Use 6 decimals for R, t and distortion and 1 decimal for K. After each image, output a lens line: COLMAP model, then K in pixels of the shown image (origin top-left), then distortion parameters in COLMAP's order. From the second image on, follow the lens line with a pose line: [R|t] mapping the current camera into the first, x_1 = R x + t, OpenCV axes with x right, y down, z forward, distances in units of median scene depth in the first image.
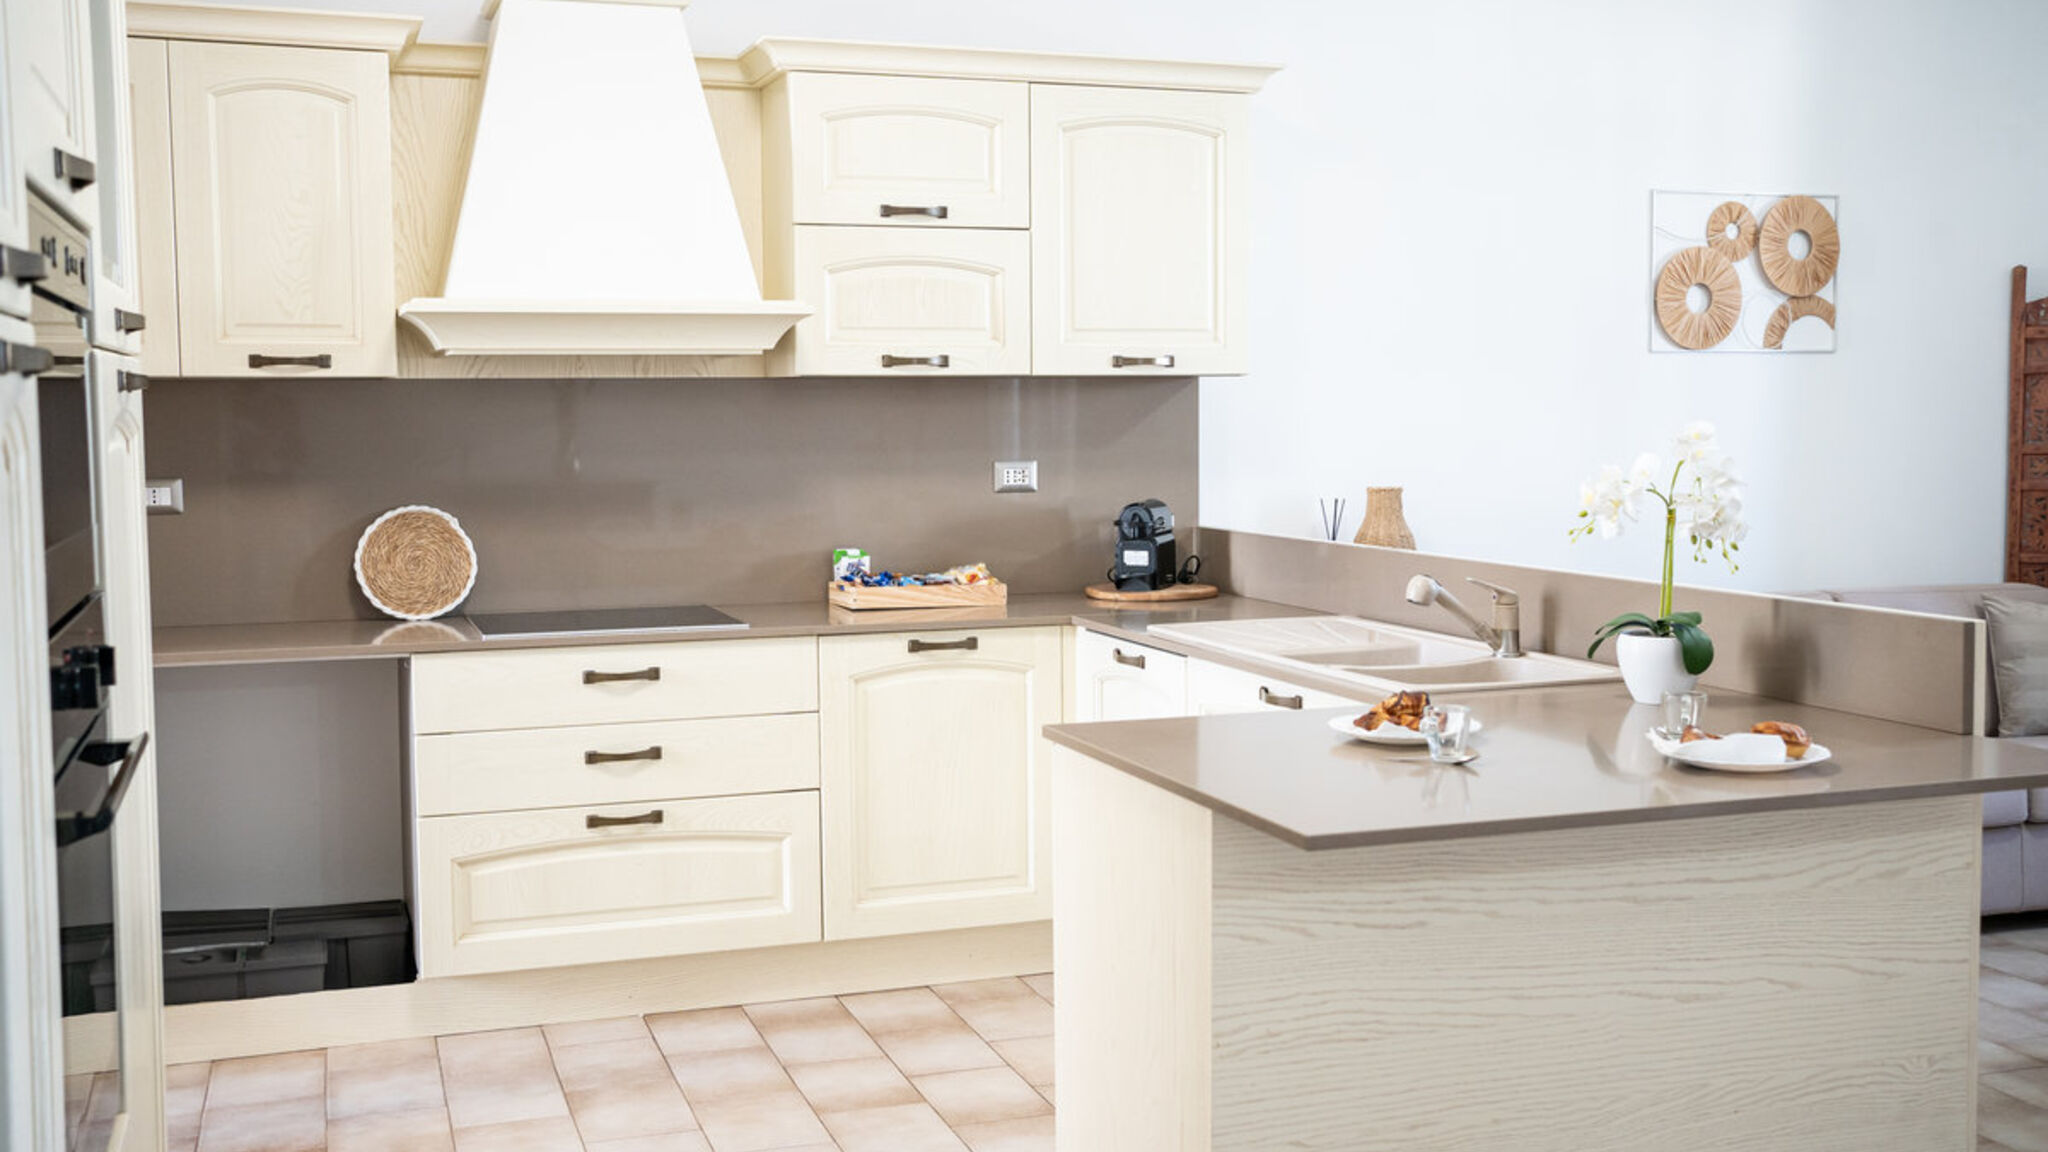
lens RADIAL K [[2075.2, 0, 1024.5], [0, 2075.2, 563.6], [0, 0, 1]] dist [-0.036537, 0.176802]
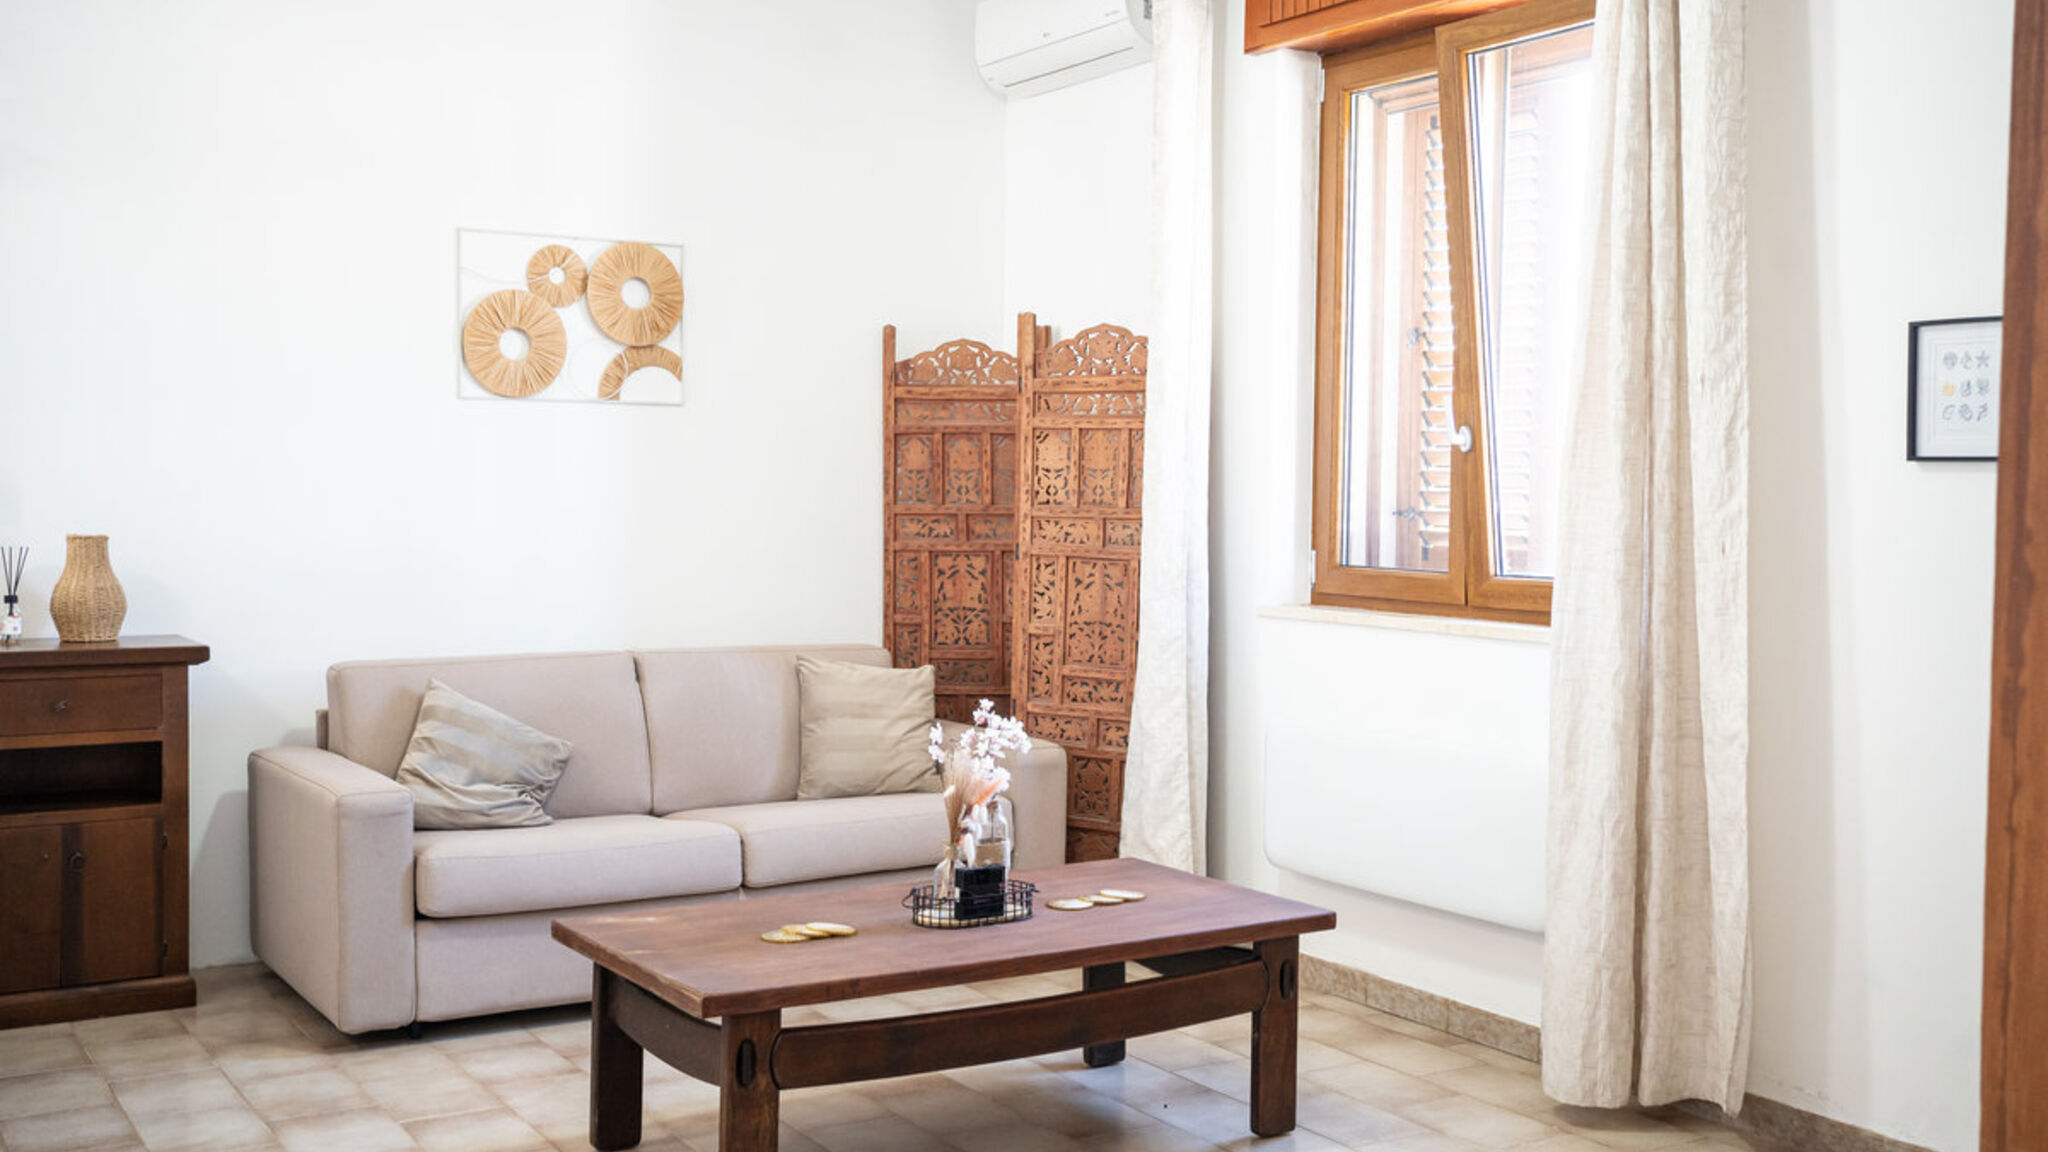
lens RADIAL K [[2075.2, 0, 1024.5], [0, 2075.2, 563.6], [0, 0, 1]] dist [-0.036537, 0.176802]
pose [[0.976022, 0.010329, 0.217424, 0.344146], [-0.002252, 0.999299, -0.037365, 0.008216], [-0.217658, 0.035980, 0.975362, 0.021954]]
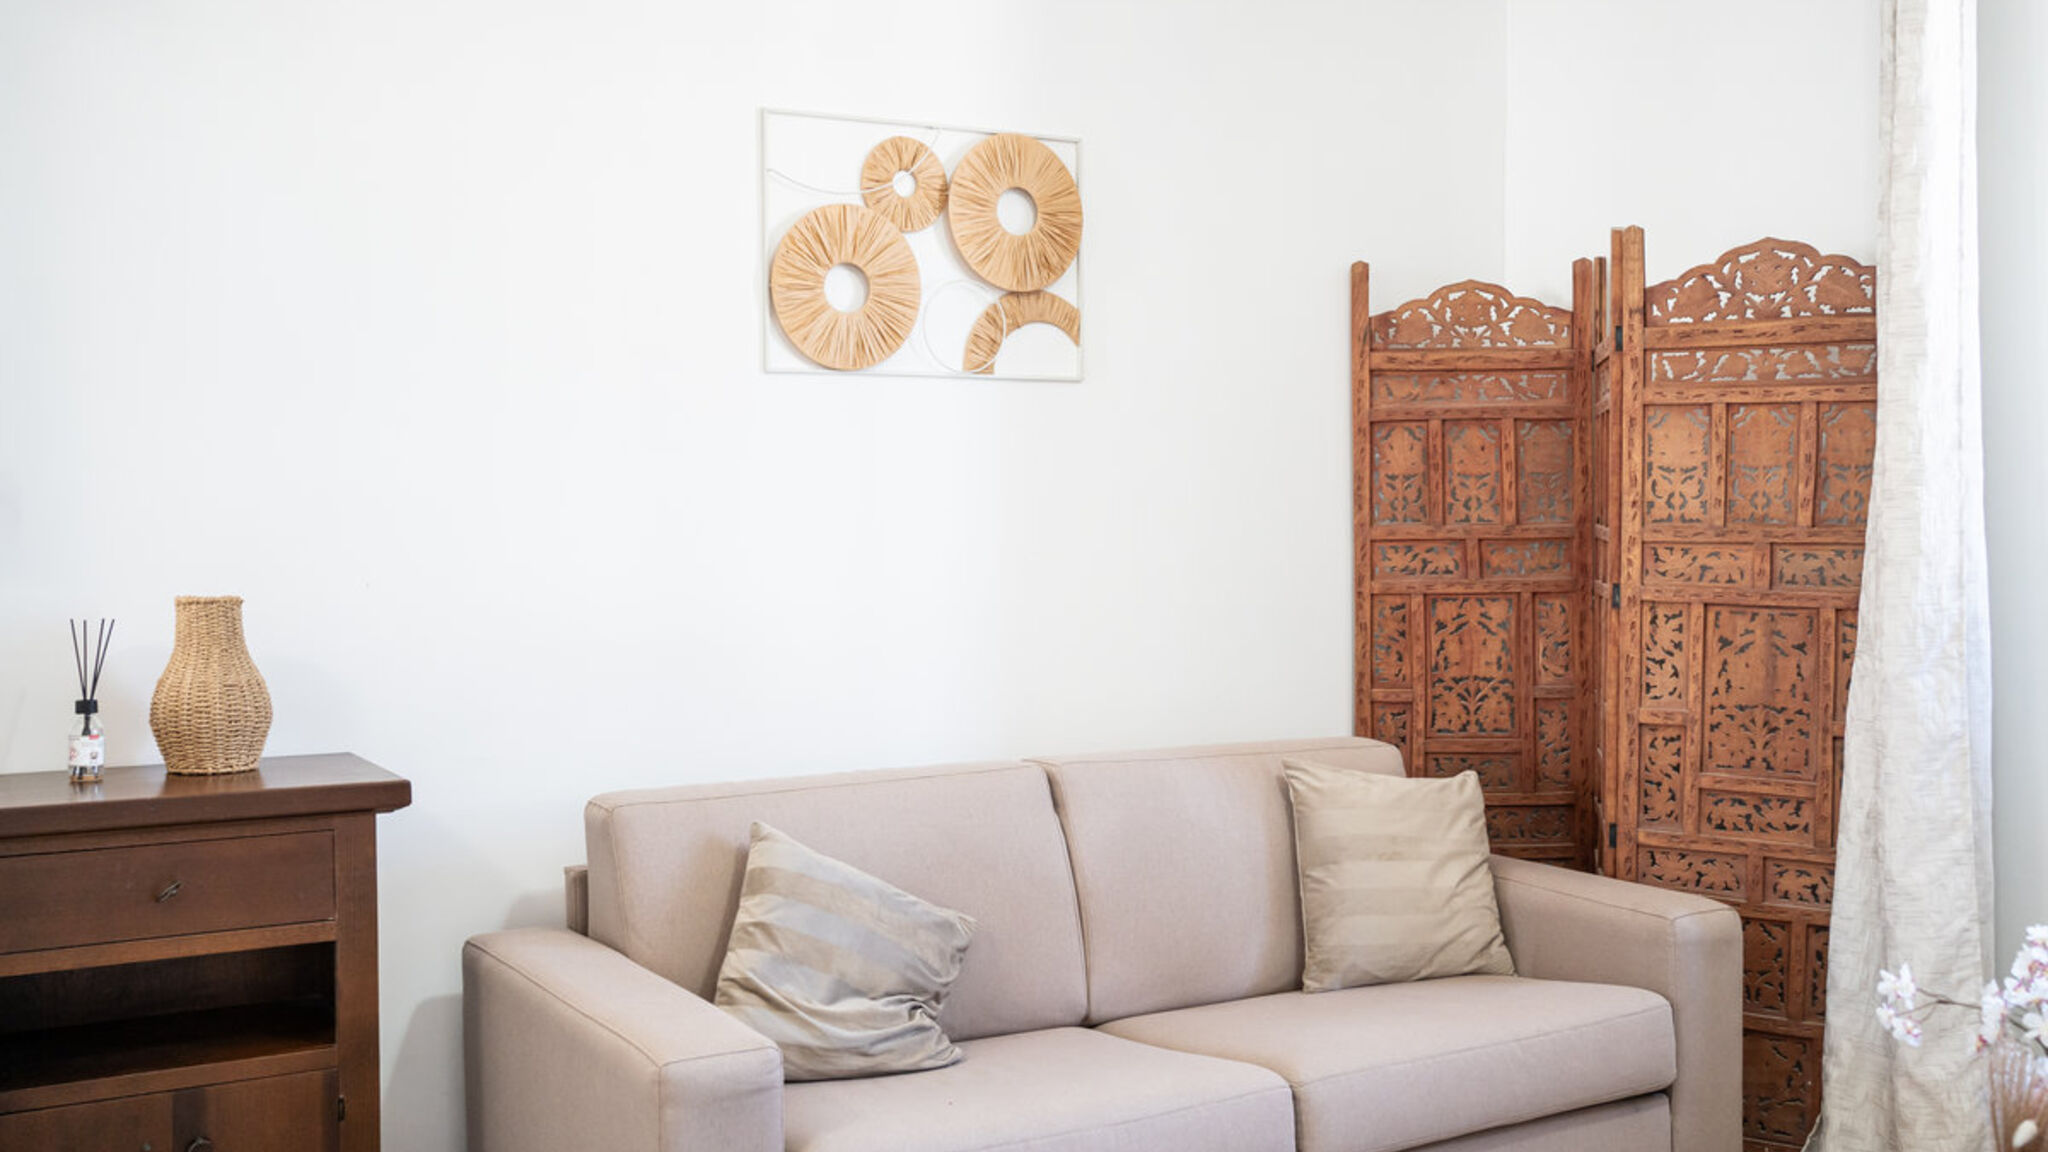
lens RADIAL K [[2075.2, 0, 1024.5], [0, 2075.2, 563.6], [0, 0, 1]] dist [-0.036537, 0.176802]
pose [[0.983840, -0.001903, 0.179042, 0.263733], [0.010410, 0.998860, -0.046588, -0.015944], [-0.178749, 0.047699, 0.982738, 0.380918]]
